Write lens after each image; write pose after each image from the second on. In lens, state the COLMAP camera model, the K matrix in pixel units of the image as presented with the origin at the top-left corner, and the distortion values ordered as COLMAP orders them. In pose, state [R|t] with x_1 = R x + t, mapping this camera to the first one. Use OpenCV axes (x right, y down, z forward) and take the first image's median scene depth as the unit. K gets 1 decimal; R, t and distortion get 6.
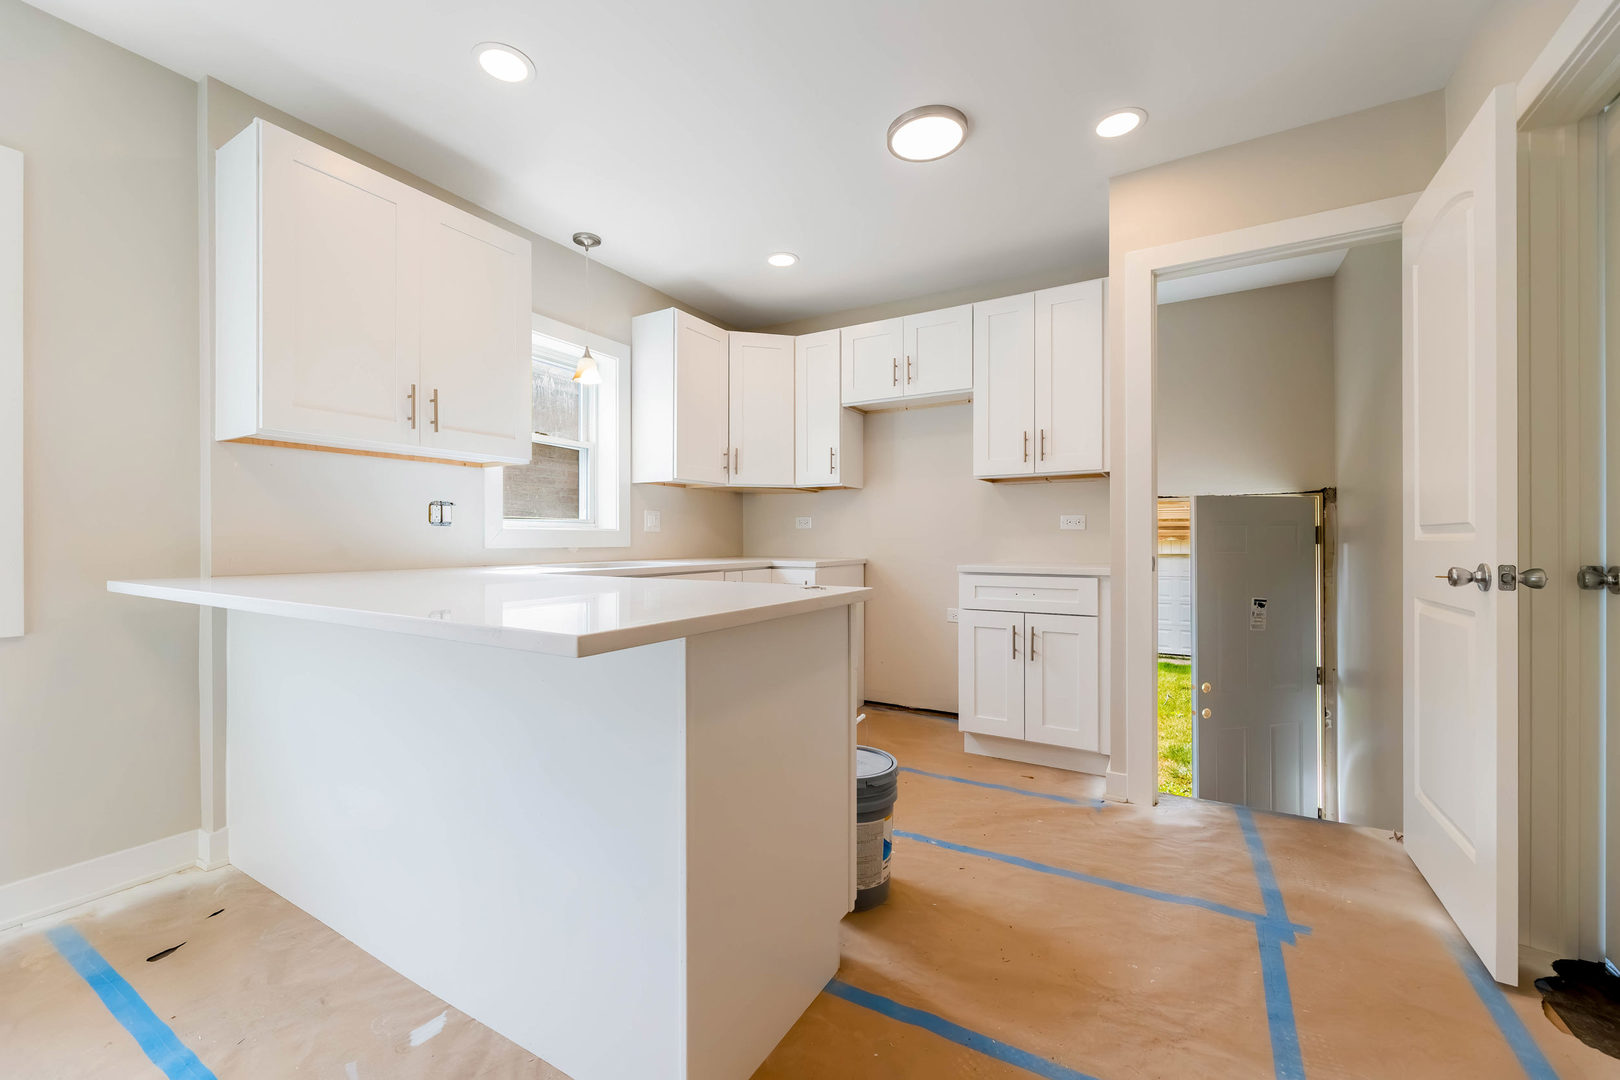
lens RADIAL K [[658.1, 0, 798.9], [0, 658.1, 537.7], [0, 0, 1]] dist [-0.007149, 0.000258]
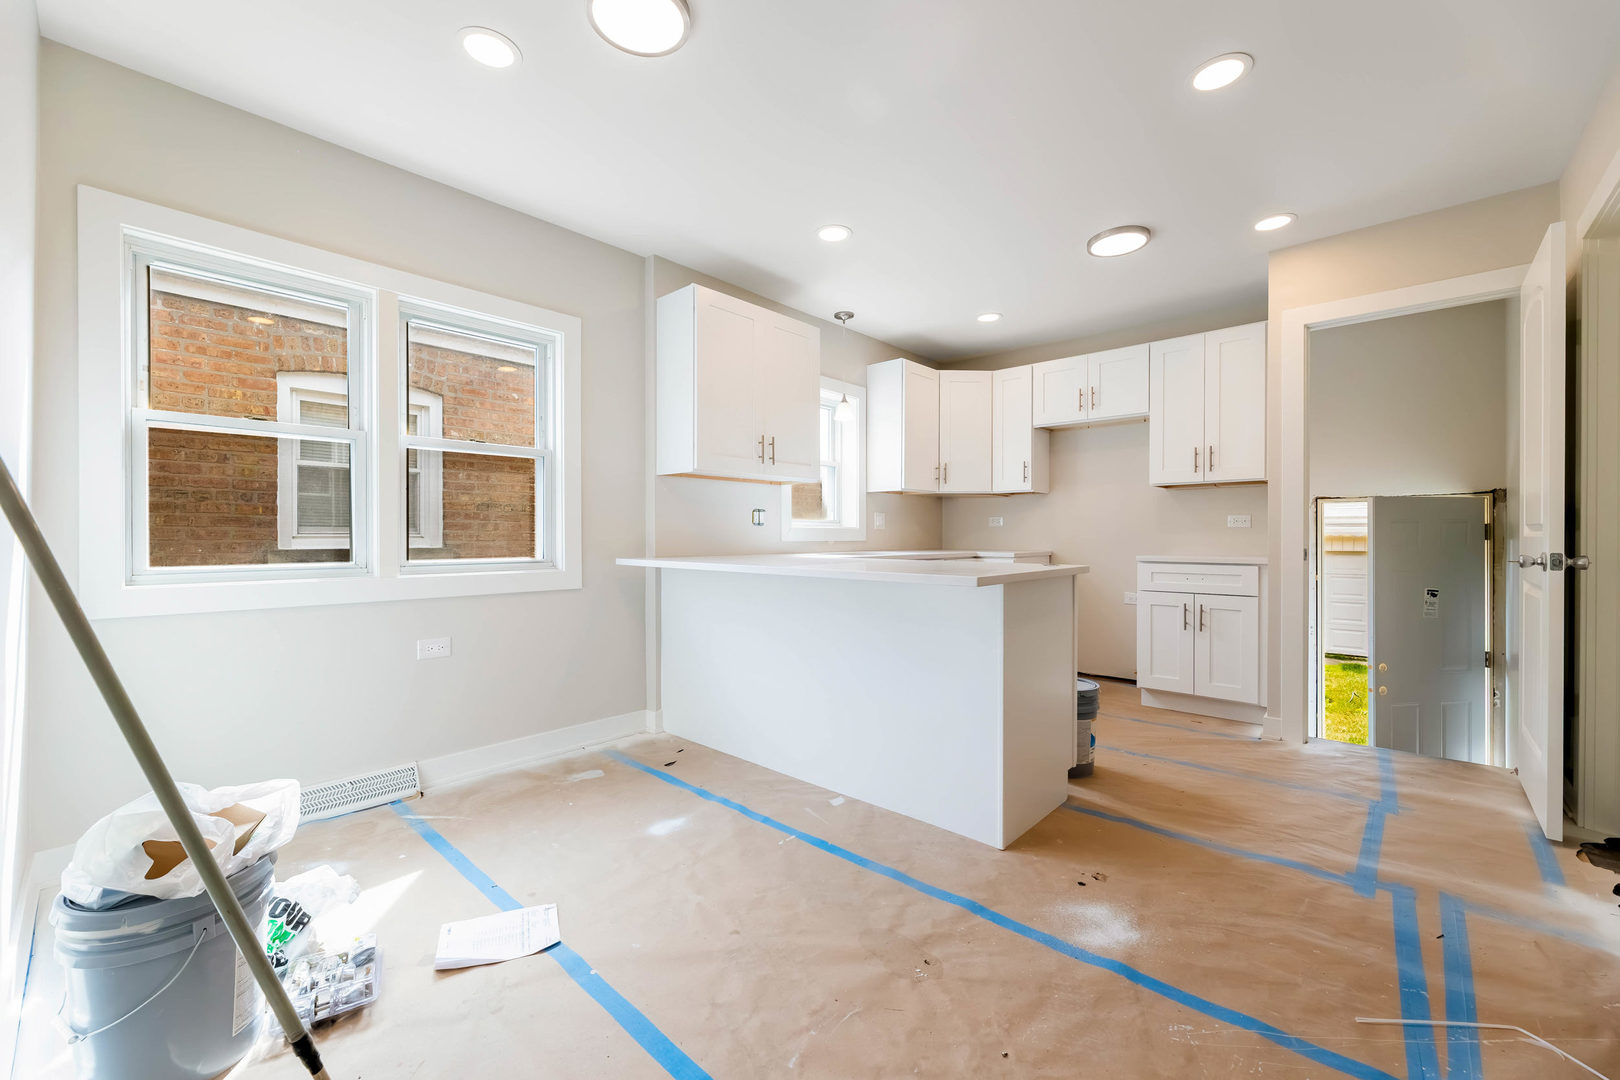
lens RADIAL K [[658.1, 0, 806.5], [0, 658.1, 538.4], [0, 0, 1]] dist [-0.007149, 0.000258]
pose [[0.978898, 0.001765, -0.204344, -0.122370], [-0.000387, 0.999977, 0.006780, 0.000173], [0.204351, -0.006558, 0.978876, -0.366946]]
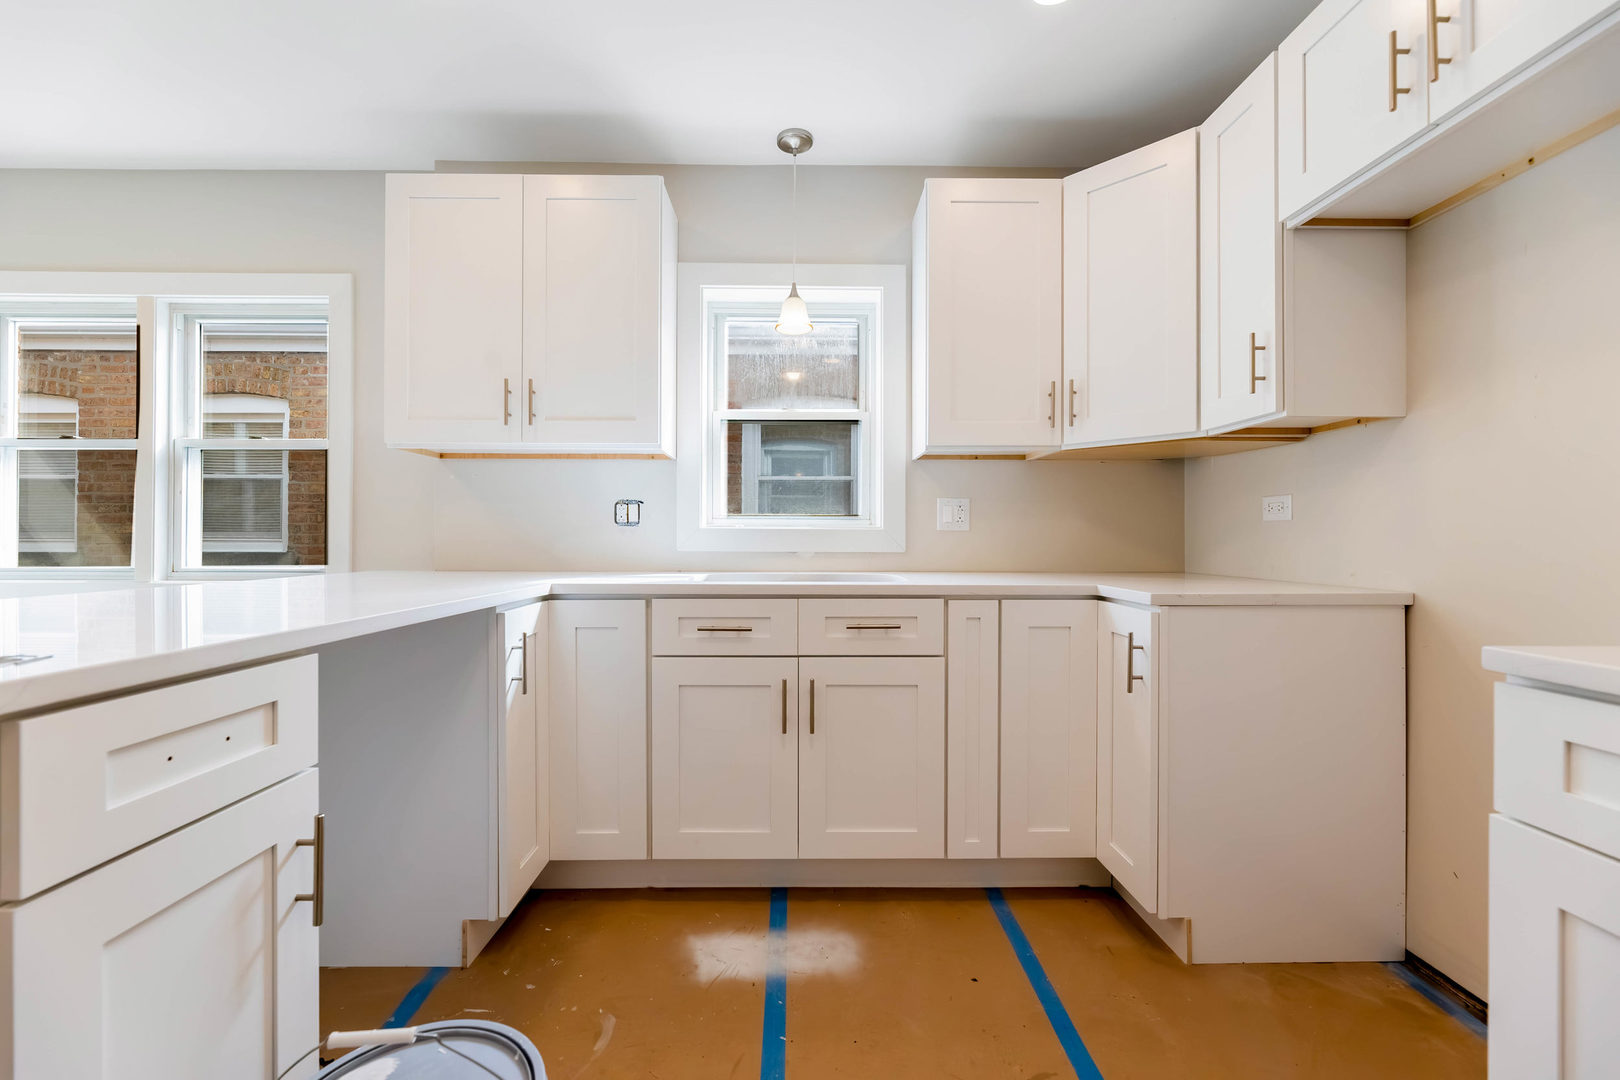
lens RADIAL K [[658.1, 0, 803.6], [0, 658.1, 541.3], [0, 0, 1]] dist [-0.007149, 0.000258]
pose [[0.512724, 0.005798, -0.858534, 0.336588], [0.000203, 0.999976, 0.006875, -0.002837], [0.858553, -0.003700, 0.512711, 0.645097]]
